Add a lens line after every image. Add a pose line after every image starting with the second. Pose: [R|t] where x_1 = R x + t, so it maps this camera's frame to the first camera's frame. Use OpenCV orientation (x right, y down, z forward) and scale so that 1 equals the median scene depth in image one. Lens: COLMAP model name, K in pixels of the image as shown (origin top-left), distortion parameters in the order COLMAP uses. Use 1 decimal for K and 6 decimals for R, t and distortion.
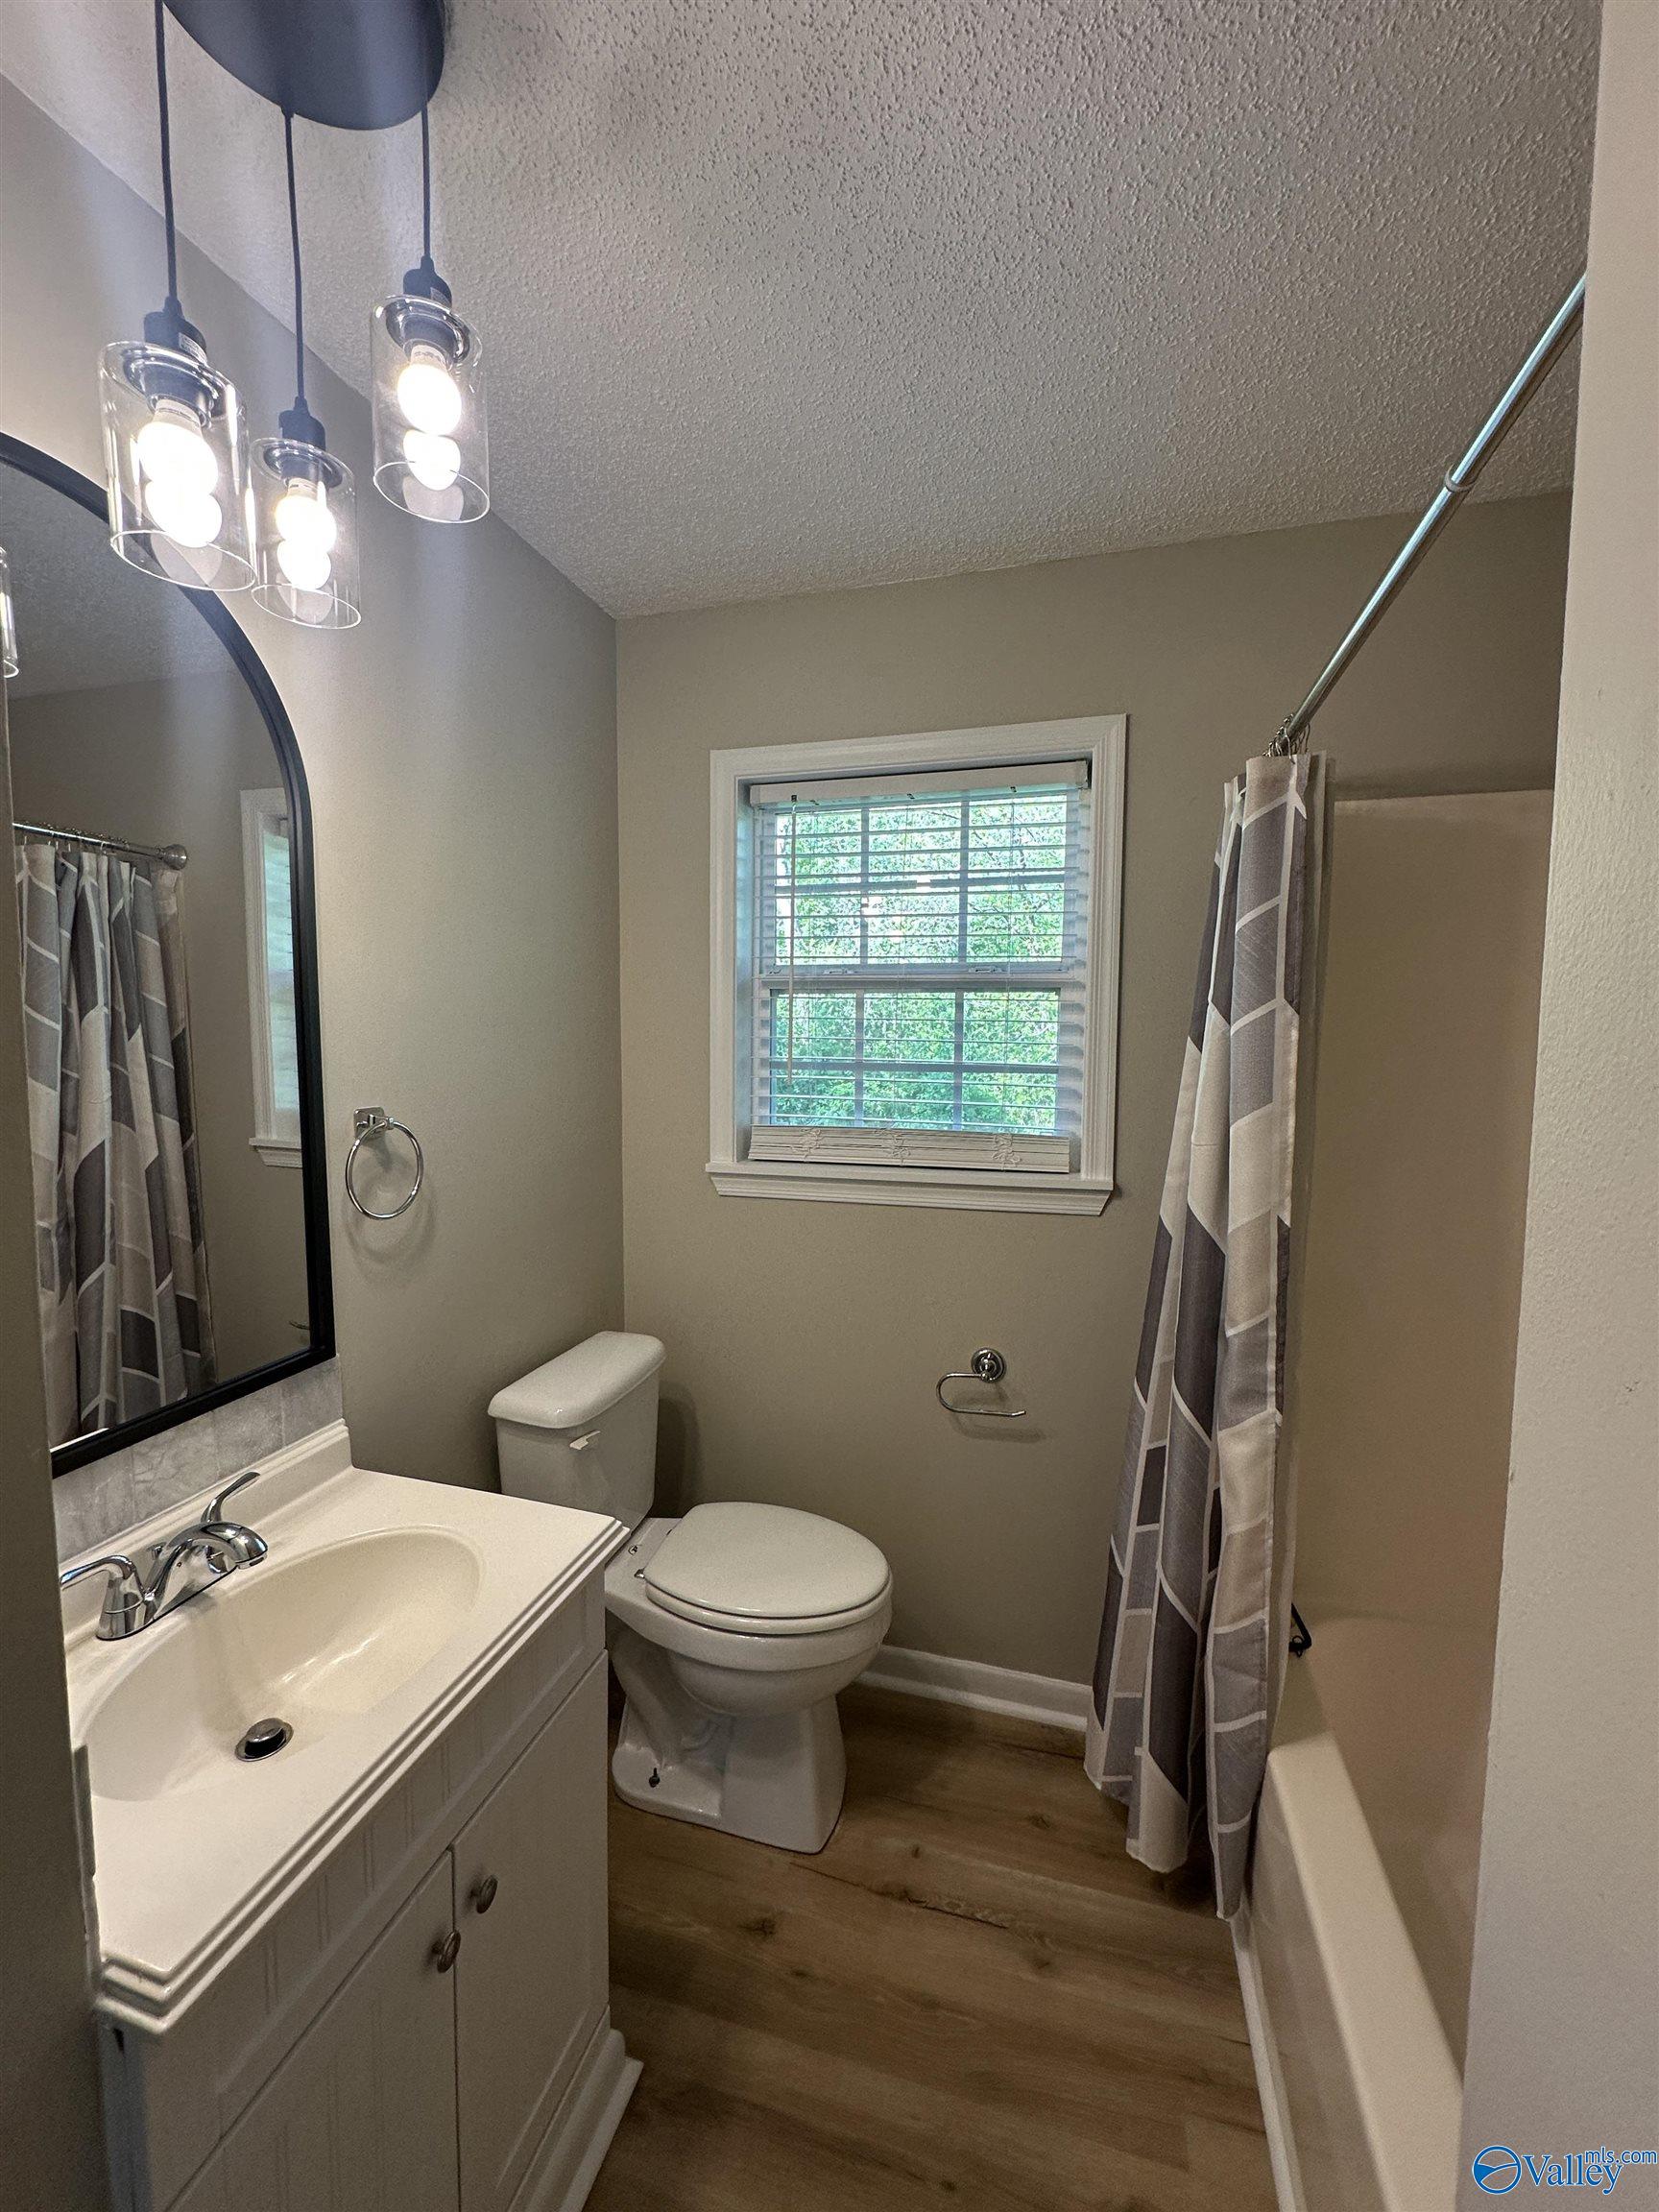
lens RADIAL K [[881.3, 0, 830.1], [0, 881.3, 1106.4], [0, 0, 1]] dist [-0.003616, 0.000104]
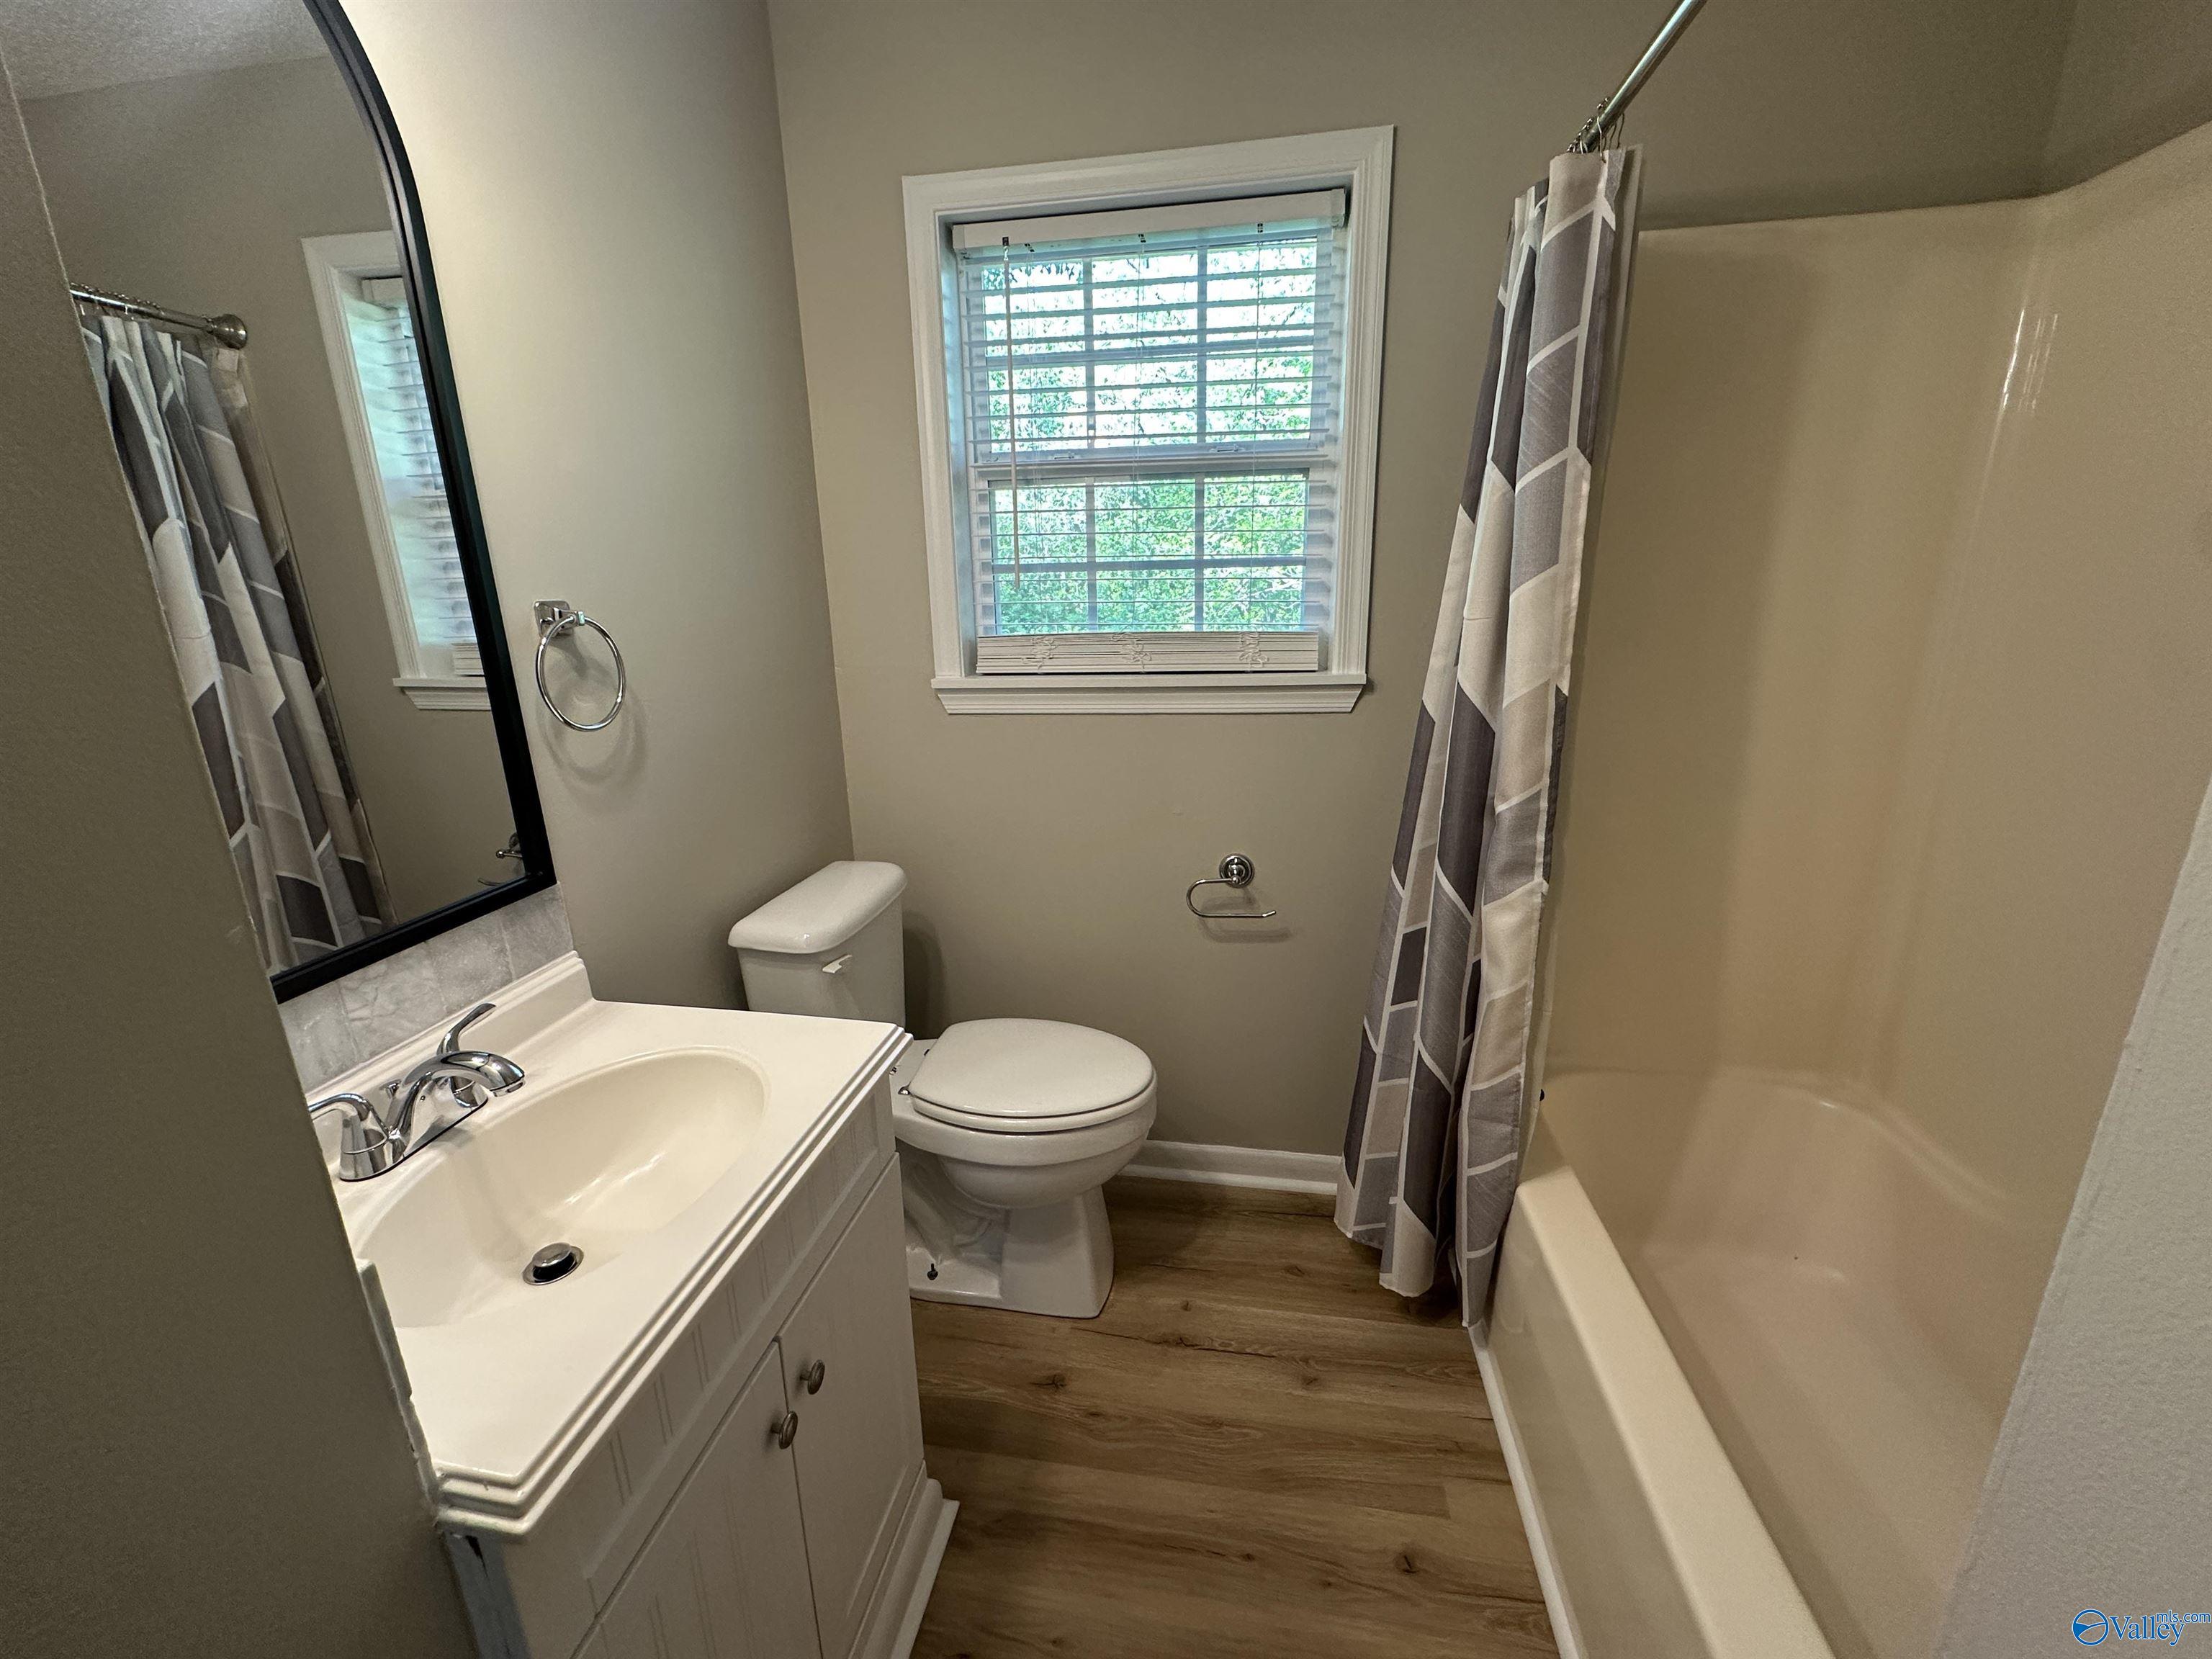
lens RADIAL K [[881.3, 0, 1104.6], [0, 881.3, 830.0], [0, 0, 1]] dist [-0.003616, 0.000104]
pose [[0.993674, -0.055680, 0.097530, -0.087603], [0.036439, 0.981305, 0.188976, 0.077209], [-0.106229, -0.184227, 0.977126, 0.072603]]
